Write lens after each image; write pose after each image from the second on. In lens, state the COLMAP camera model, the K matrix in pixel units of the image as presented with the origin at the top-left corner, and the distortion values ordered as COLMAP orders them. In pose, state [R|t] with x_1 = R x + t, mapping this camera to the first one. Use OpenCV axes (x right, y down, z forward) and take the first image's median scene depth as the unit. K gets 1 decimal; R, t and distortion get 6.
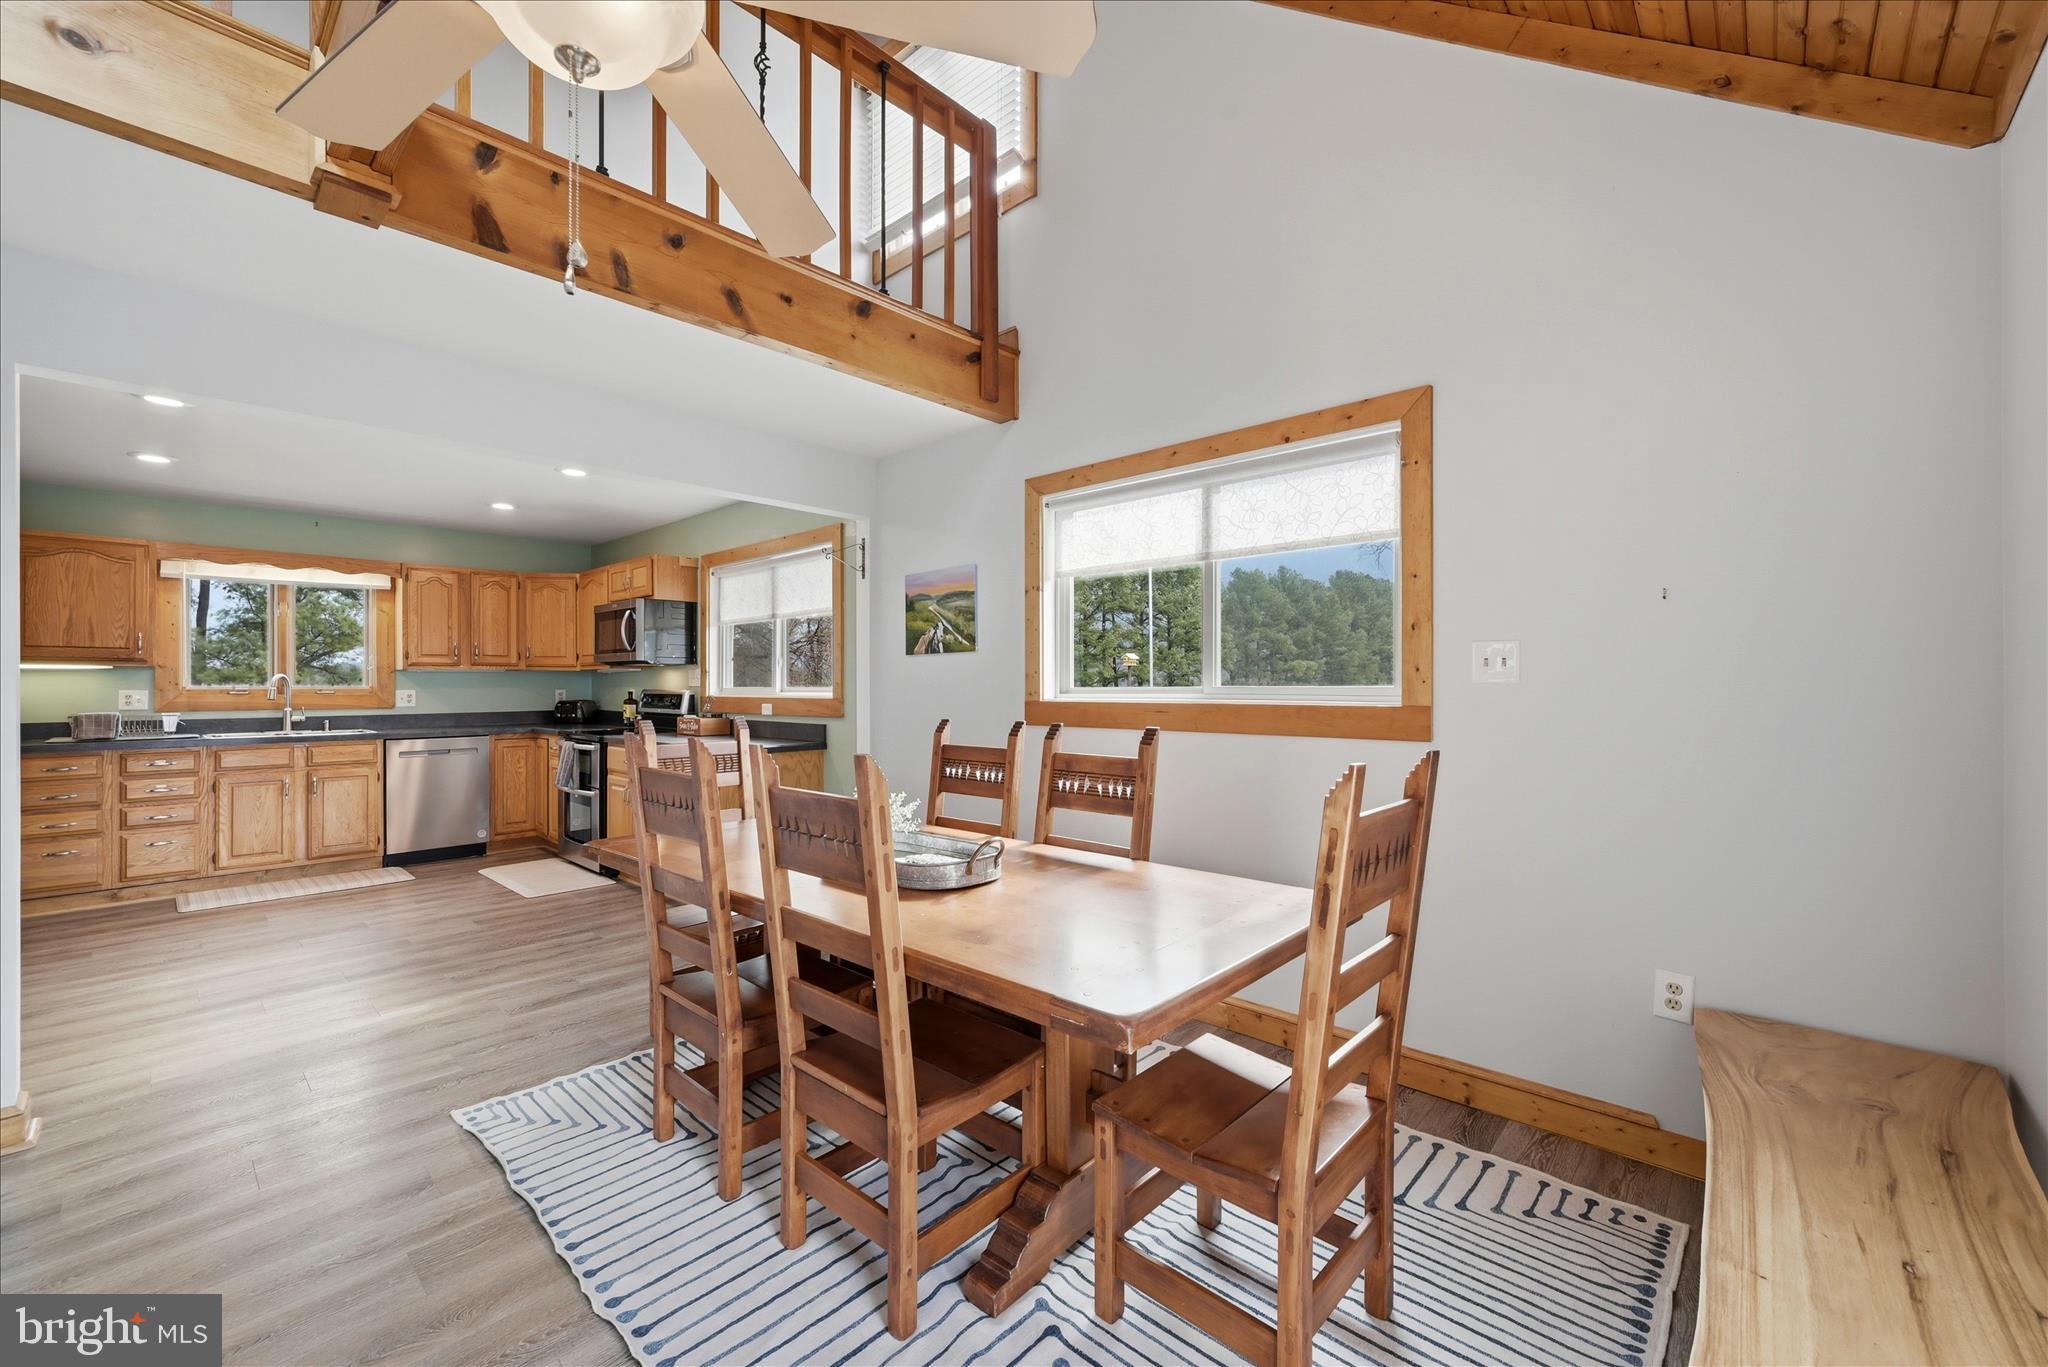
lens RADIAL K [[814.0, 0, 1014.1], [0, 814.0, 683.6], [0, 0, 1]] dist [0.007290, -0.000099]
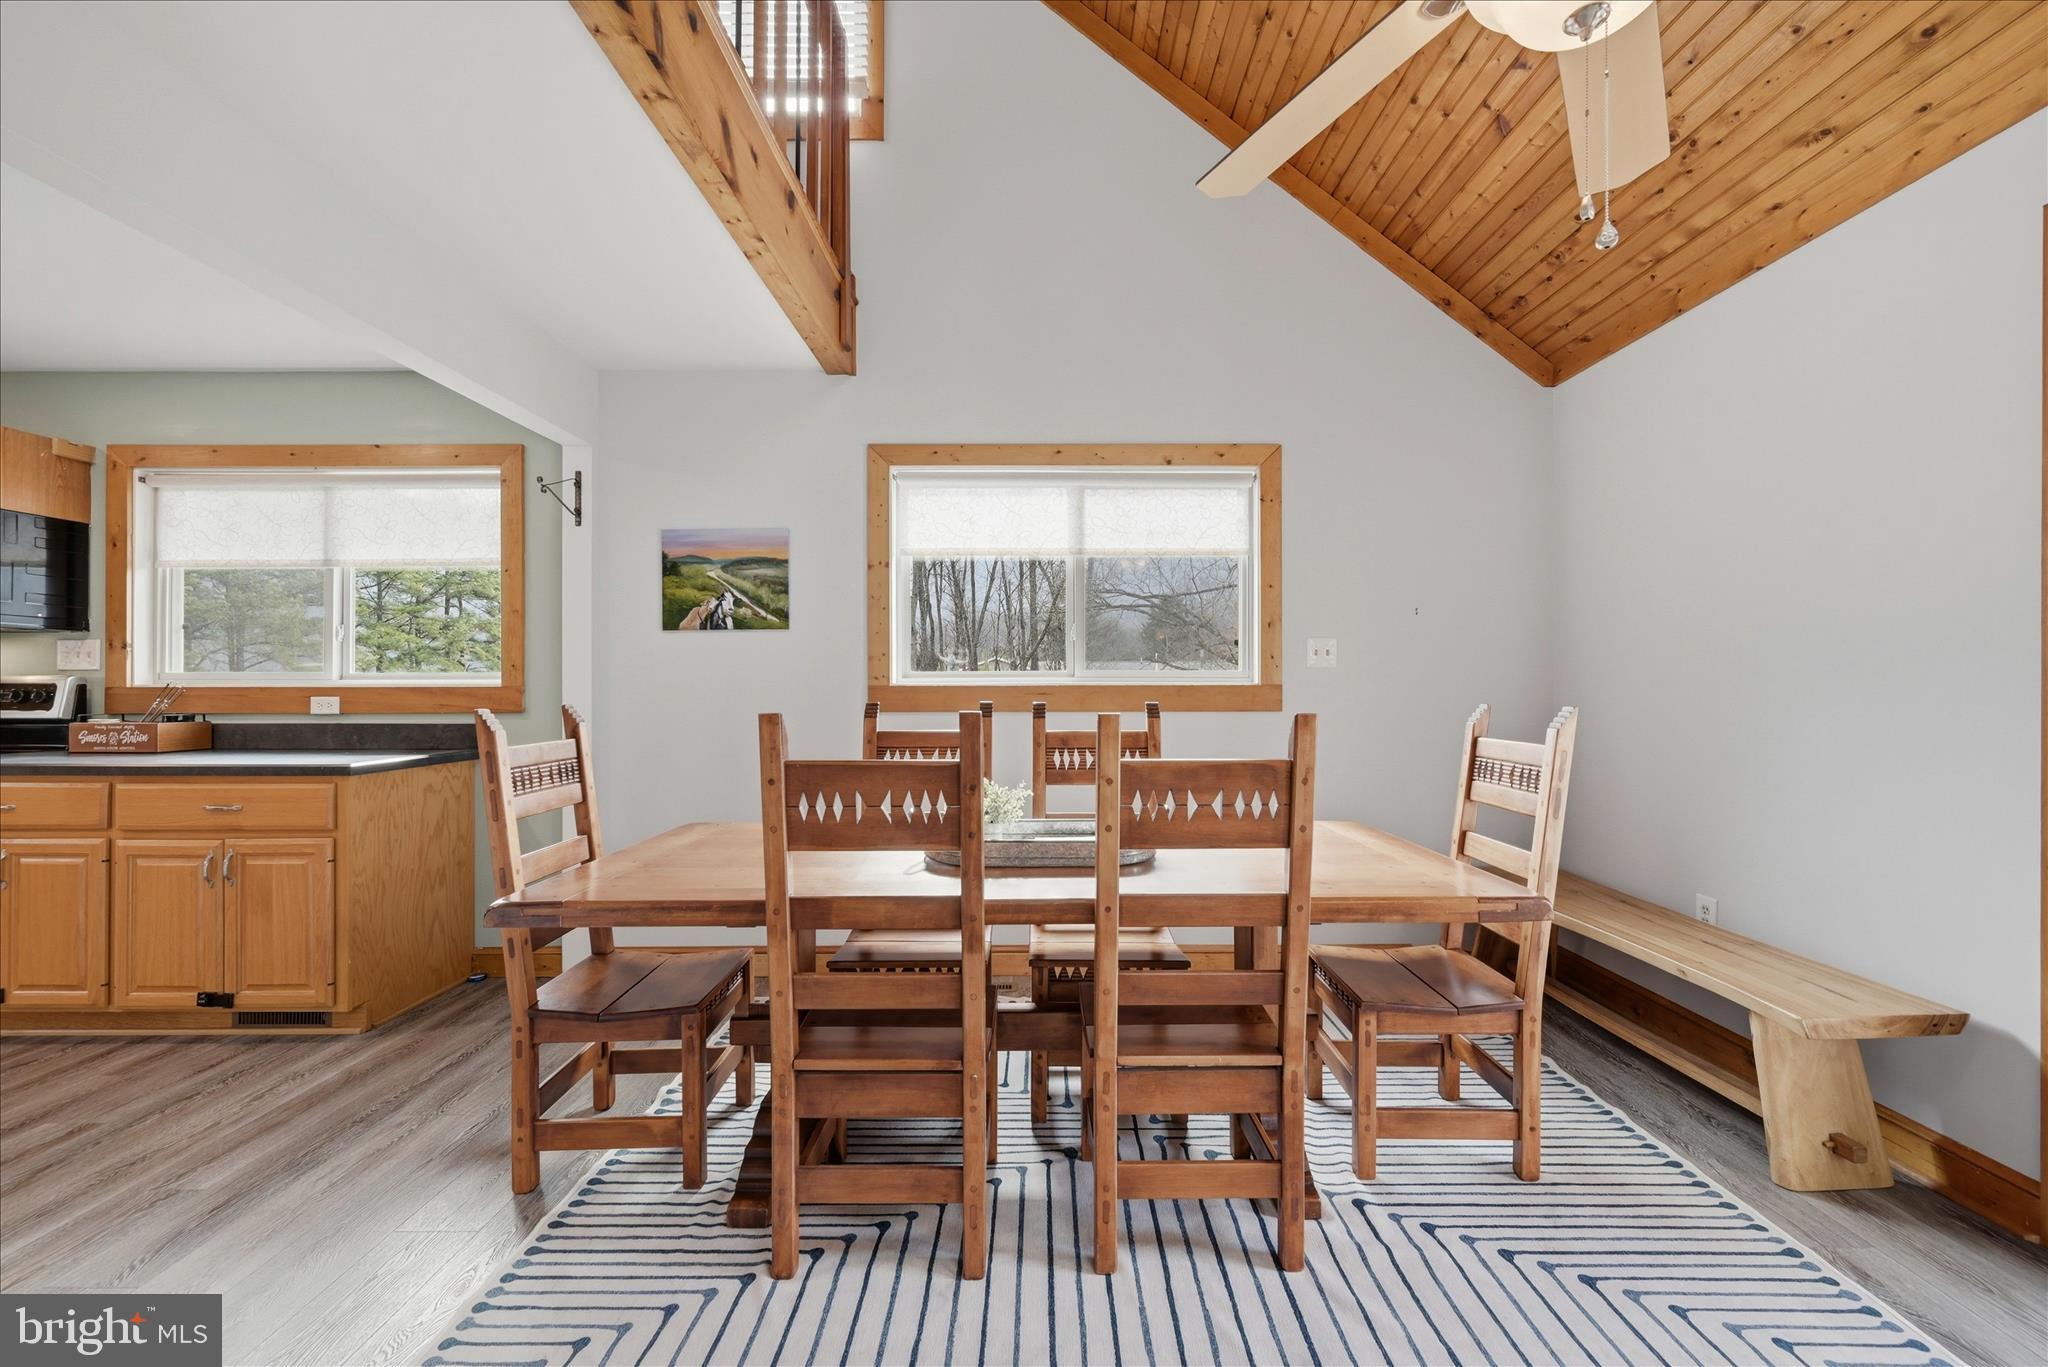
lens RADIAL K [[814.0, 0, 1029.6], [0, 814.0, 689.8], [0, 0, 1]] dist [0.007290, -0.000099]
pose [[0.731868, -0.001079, 0.681445, -0.448593], [-0.002276, 0.999989, 0.004027, 0.020790], [-0.681442, -0.004498, 0.731858, 0.190674]]
